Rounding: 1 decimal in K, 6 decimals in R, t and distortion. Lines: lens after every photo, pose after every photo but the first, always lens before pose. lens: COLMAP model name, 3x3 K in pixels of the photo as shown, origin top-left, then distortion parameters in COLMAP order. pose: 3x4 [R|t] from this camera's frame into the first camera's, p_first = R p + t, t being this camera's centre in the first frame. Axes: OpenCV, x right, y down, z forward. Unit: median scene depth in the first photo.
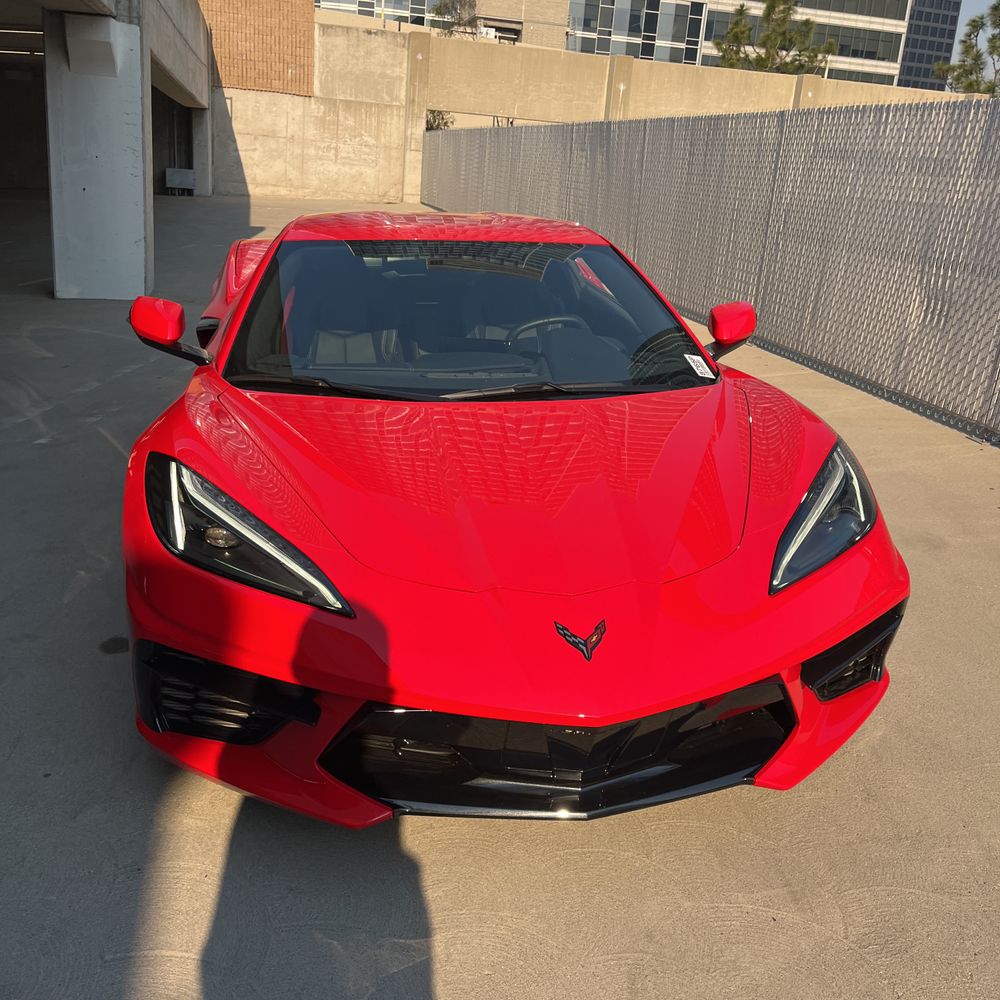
lens RADIAL K [[1022.9, 0, 483.8], [0, 1022.9, 498.9], [0, 0, 1]] dist [0.020565, 0.000000]
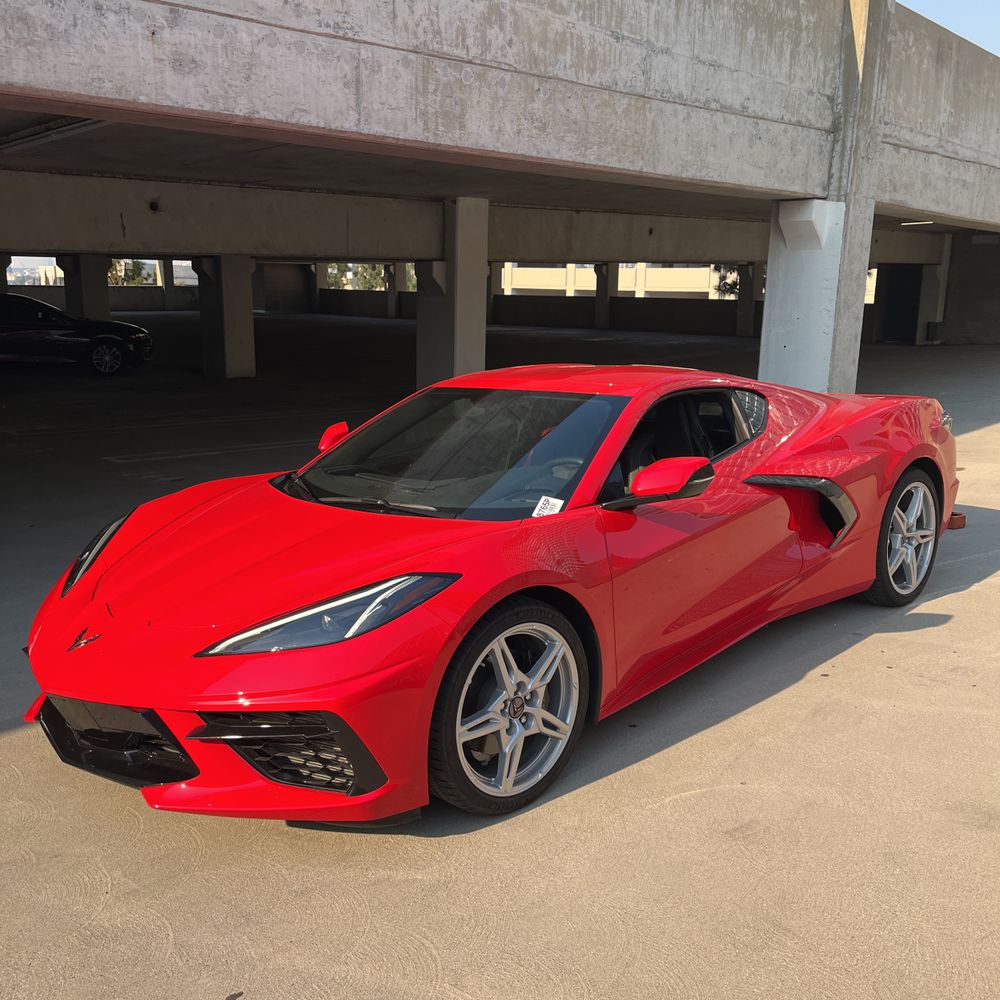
lens RADIAL K [[1022.9, 0, 491.7], [0, 1022.9, 495.4], [0, 0, 1]] dist [0.020565, 0.000000]
pose [[0.570893, 0.101067, -0.814780, 0.378232], [-0.218709, 0.975256, -0.032270, -0.035495], [0.791358, 0.196623, 0.578871, 0.126585]]
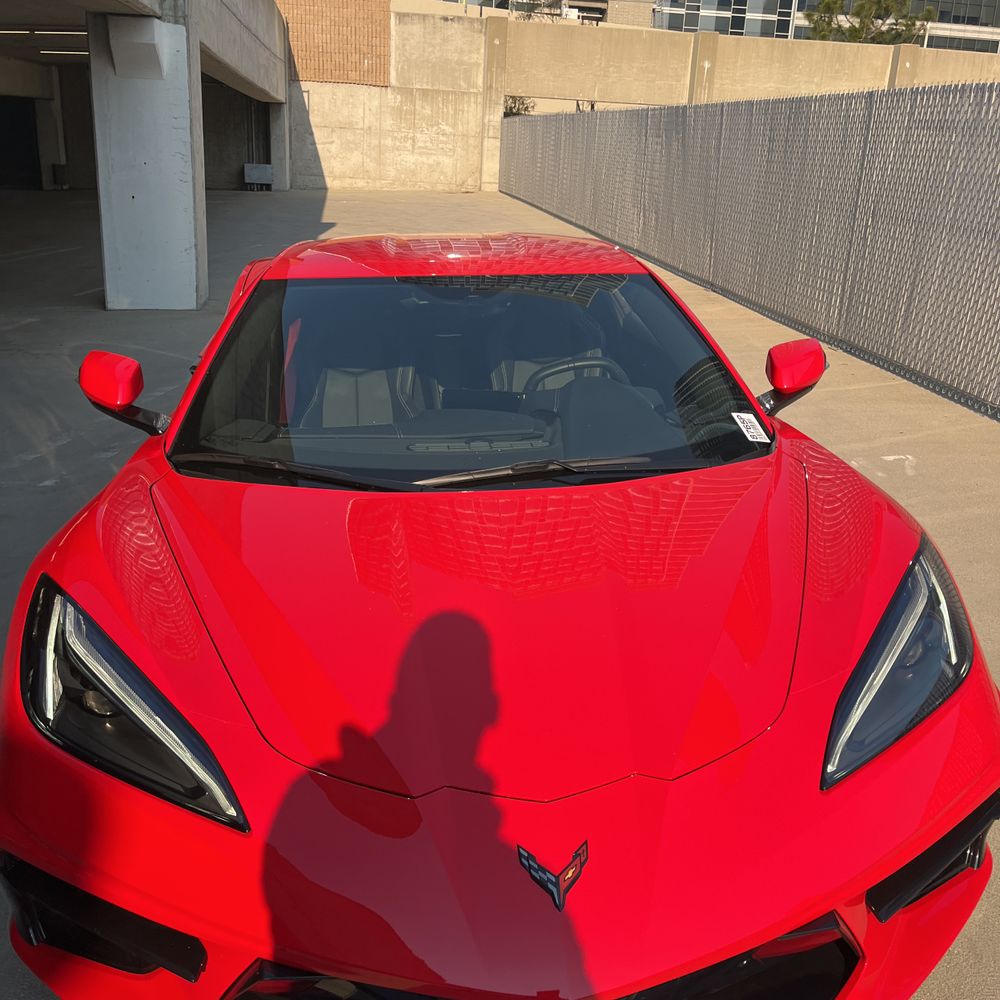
lens RADIAL K [[1022.9, 0, 497.4], [0, 1022.9, 487.1], [0, 0, 1]] dist [0.020565, 0.000000]
pose [[0.997156, -0.005799, -0.075137, 0.025726], [0.006213, 0.999967, 0.005277, -0.032138], [0.075104, -0.005729, 0.997159, 0.061985]]
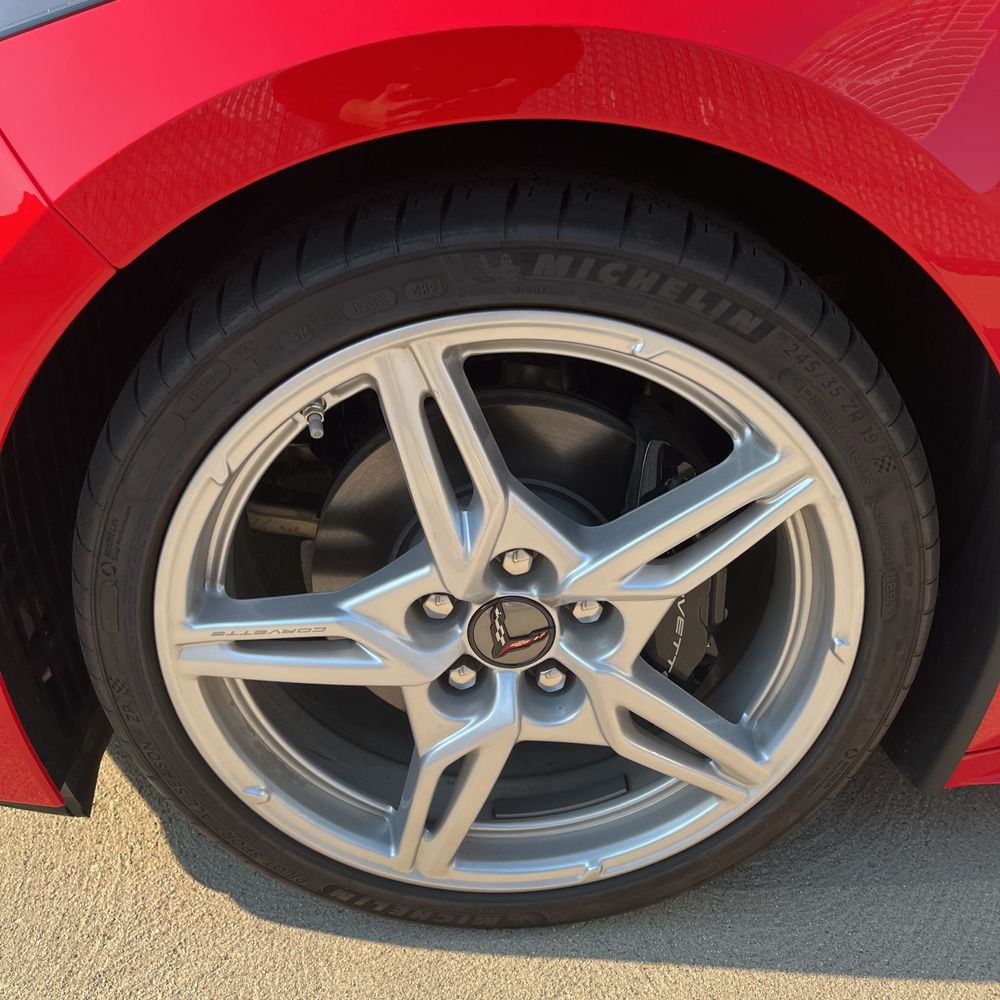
lens RADIAL K [[1022.9, 0, 496.6], [0, 1022.9, 498.7], [0, 0, 1]] dist [0.020565, 0.000000]
pose [[-0.120455, 0.457865, -0.880824, 0.178965], [-0.356230, 0.808253, 0.468857, -0.028317], [0.926602, 0.370252, 0.065747, 0.337898]]
